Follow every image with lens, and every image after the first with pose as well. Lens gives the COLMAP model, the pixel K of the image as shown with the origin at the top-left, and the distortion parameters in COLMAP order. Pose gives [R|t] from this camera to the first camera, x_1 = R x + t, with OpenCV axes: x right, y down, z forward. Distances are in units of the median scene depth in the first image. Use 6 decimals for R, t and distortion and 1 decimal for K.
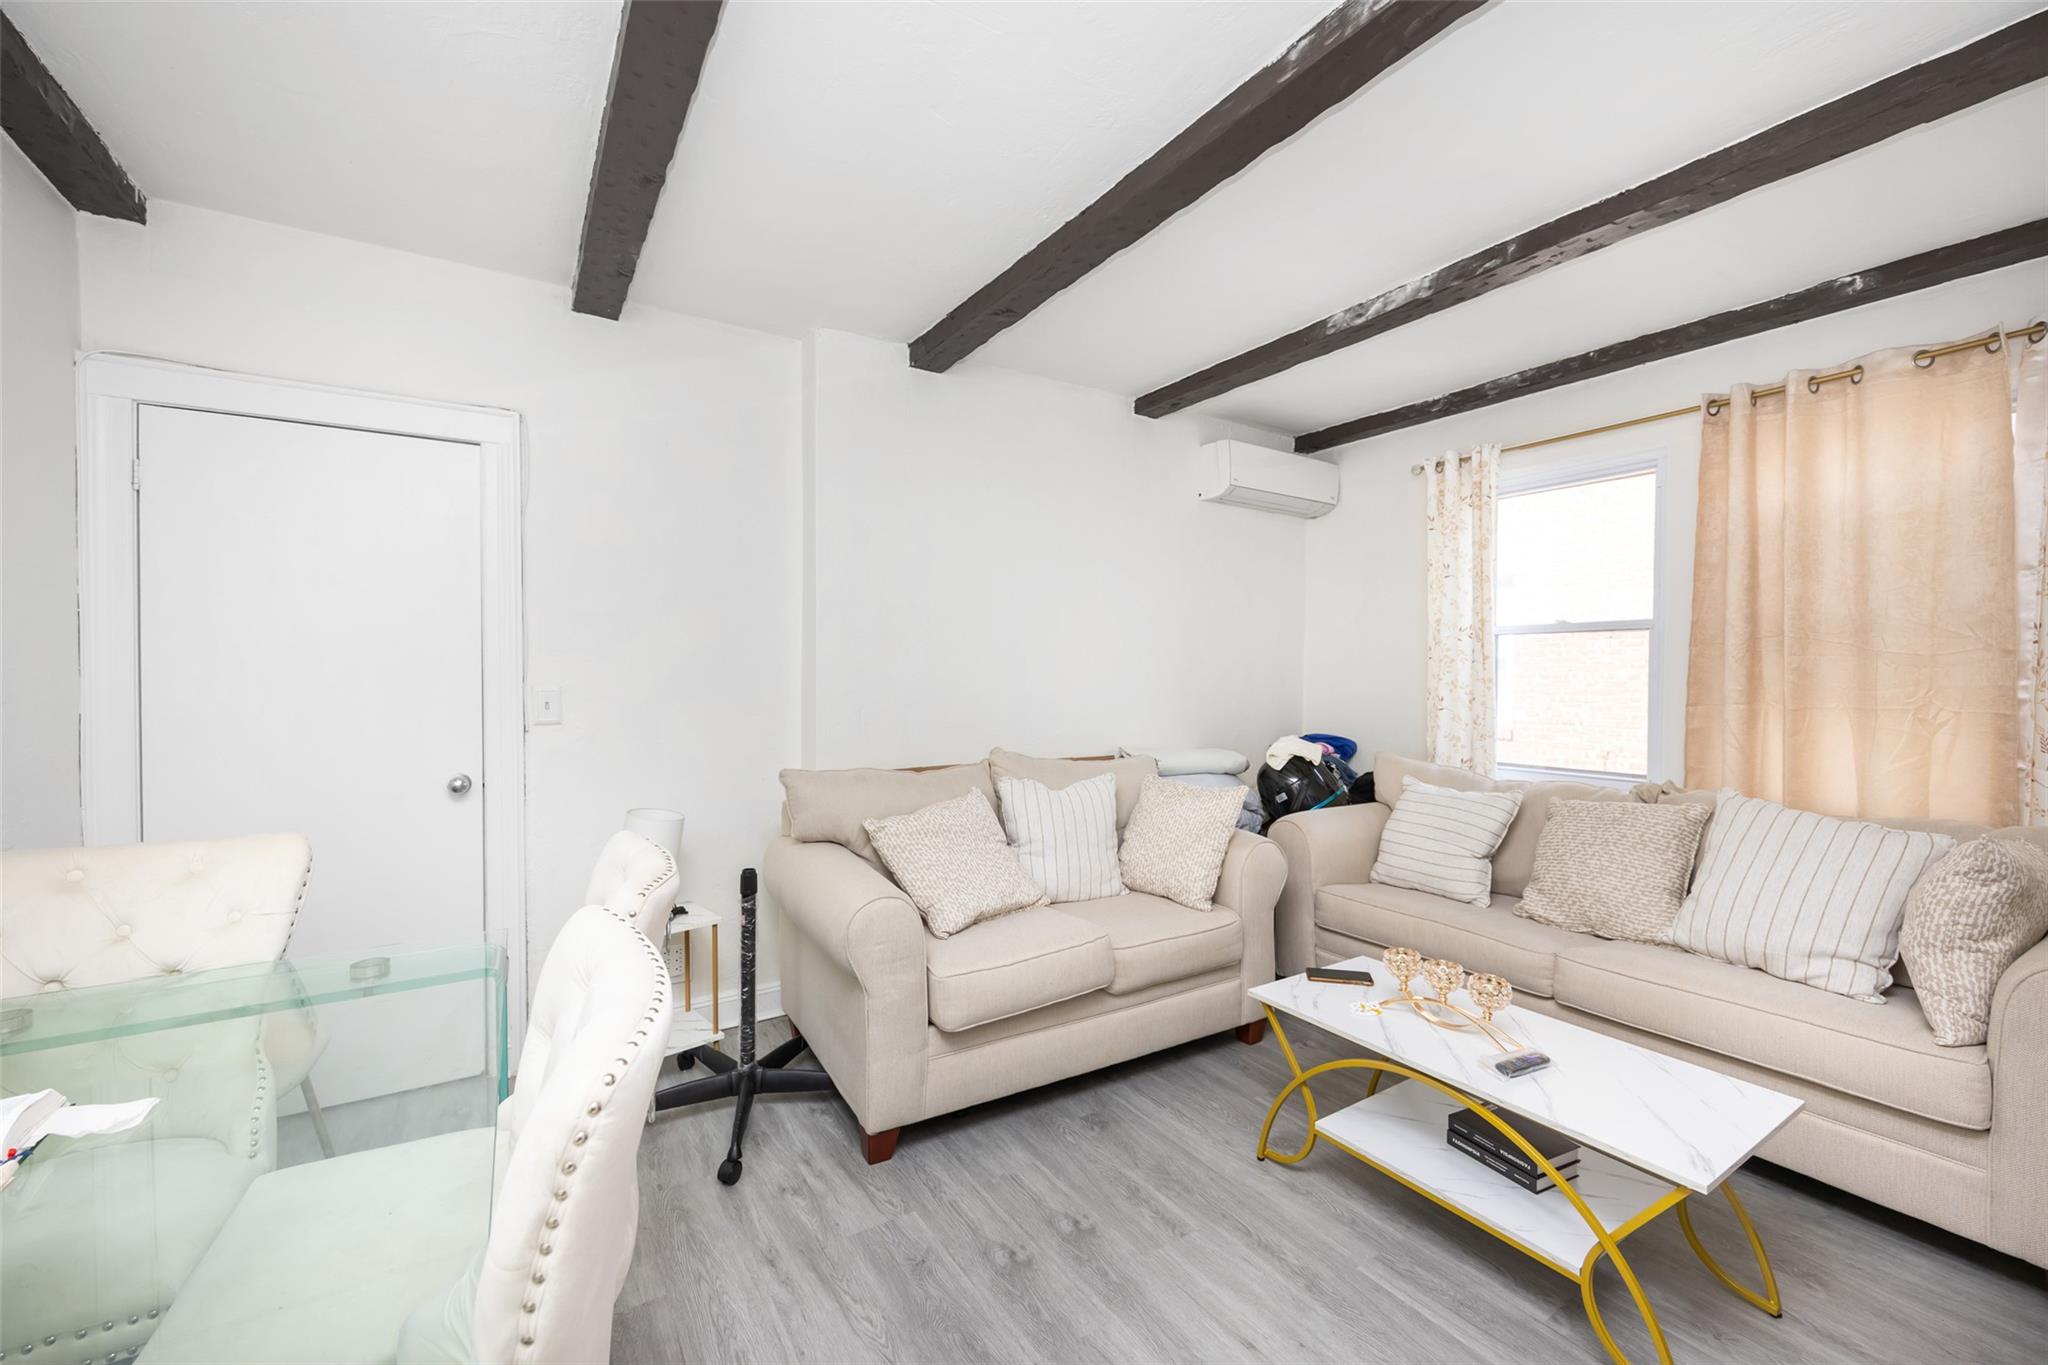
lens RADIAL K [[838.1, 0, 1025.0], [0, 838.1, 690.4], [0, 0, 1]] dist [0.001113, -0.001527]
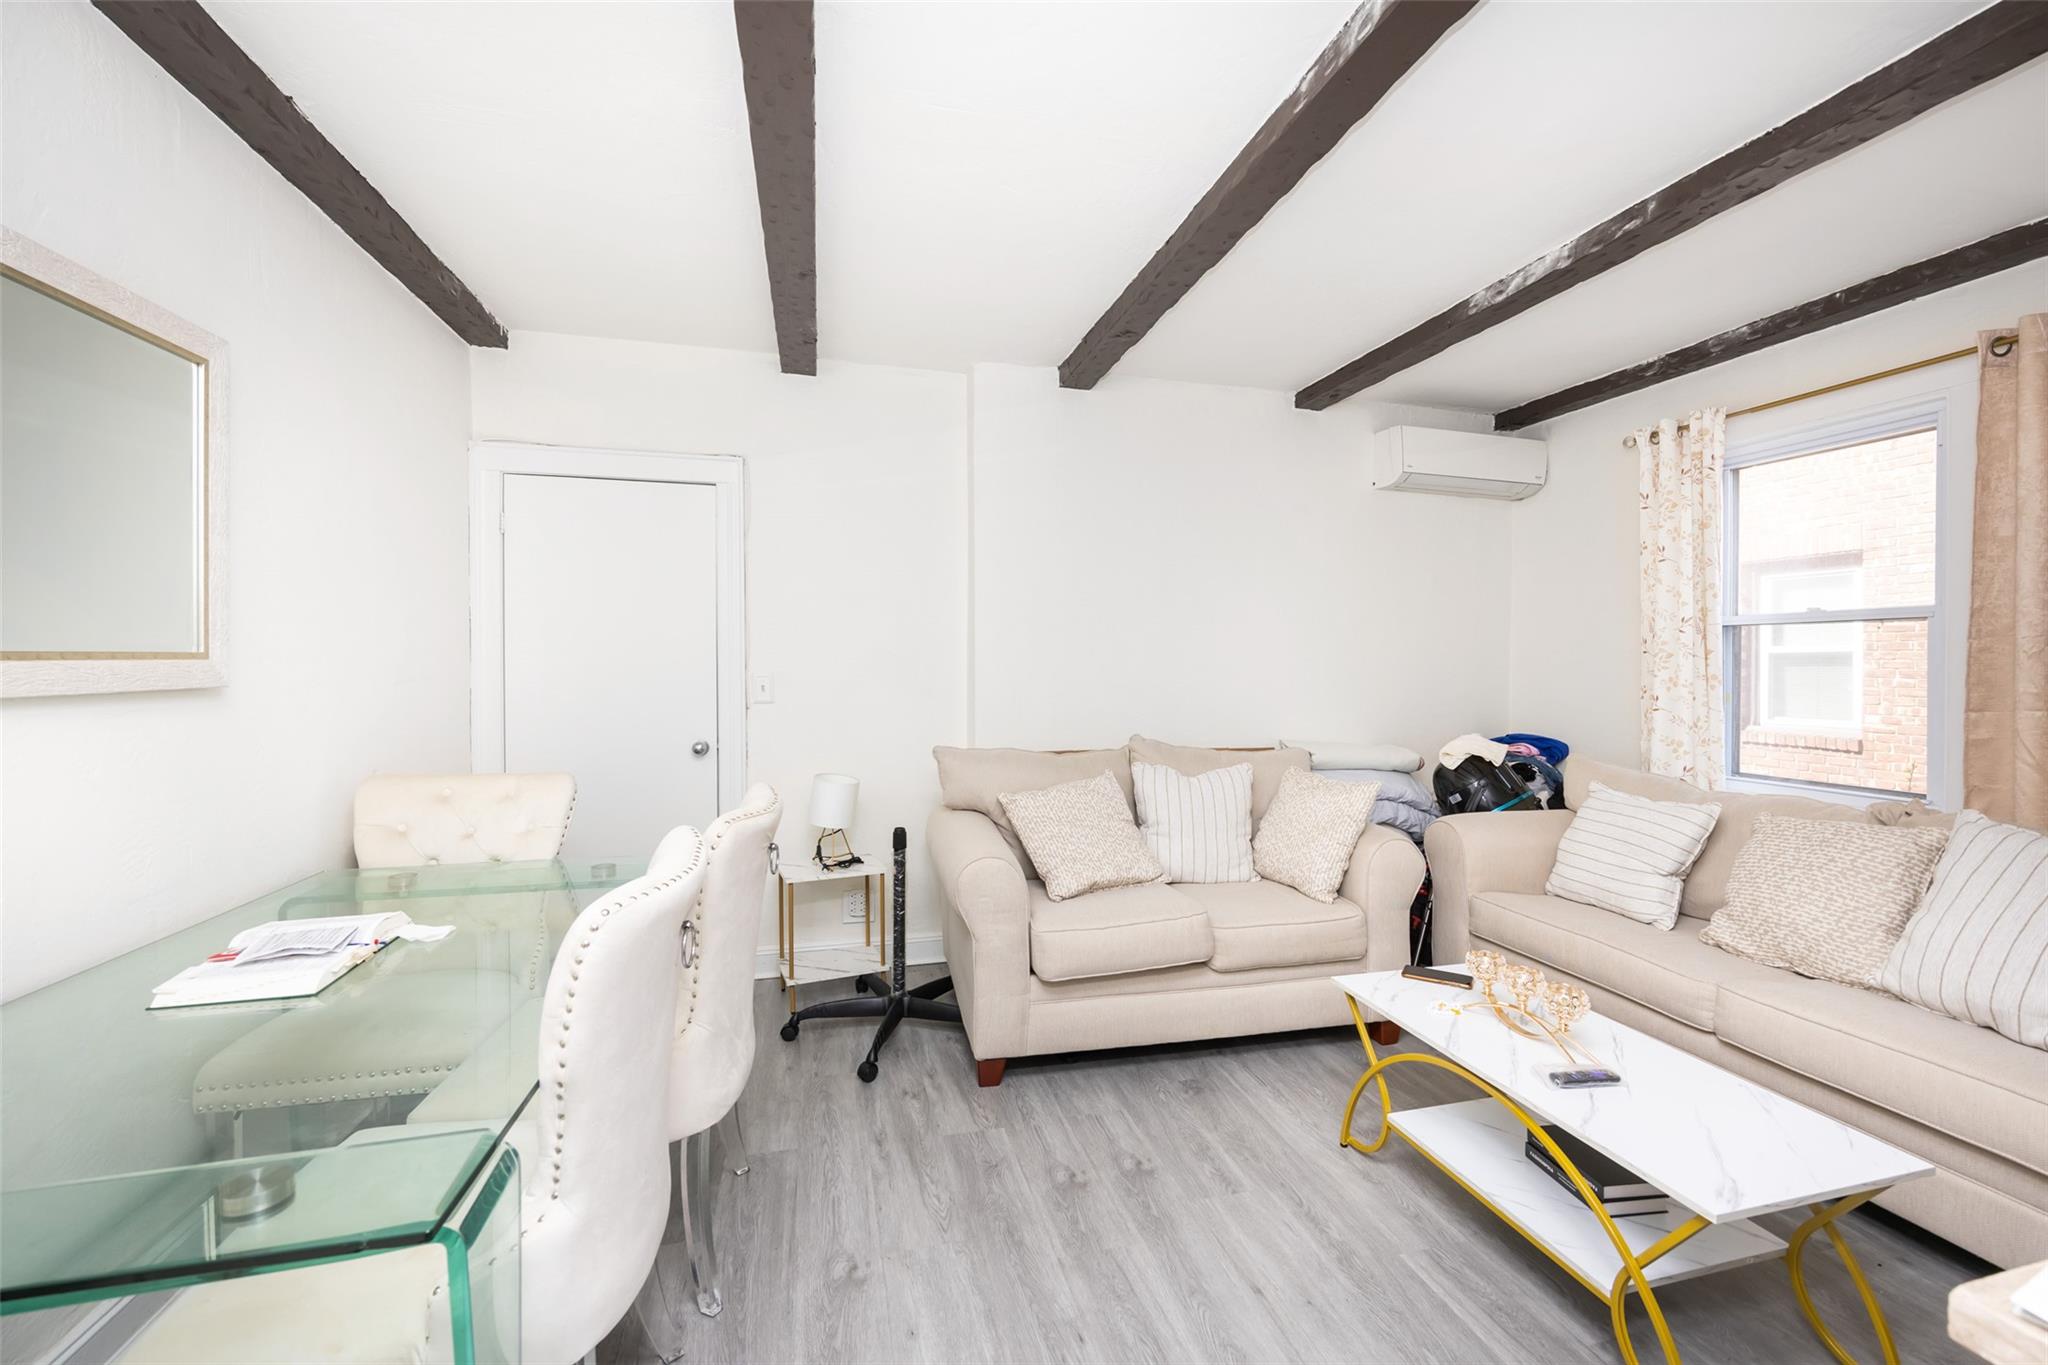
lens RADIAL K [[838.1, 0, 1028.6], [0, 838.1, 683.8], [0, 0, 1]] dist [0.001113, -0.001527]
pose [[0.950899, 0.014630, -0.309156, 0.226182], [-0.014151, 0.999893, 0.003793, 0.001525], [0.309178, 0.000768, 0.951004, -0.083900]]
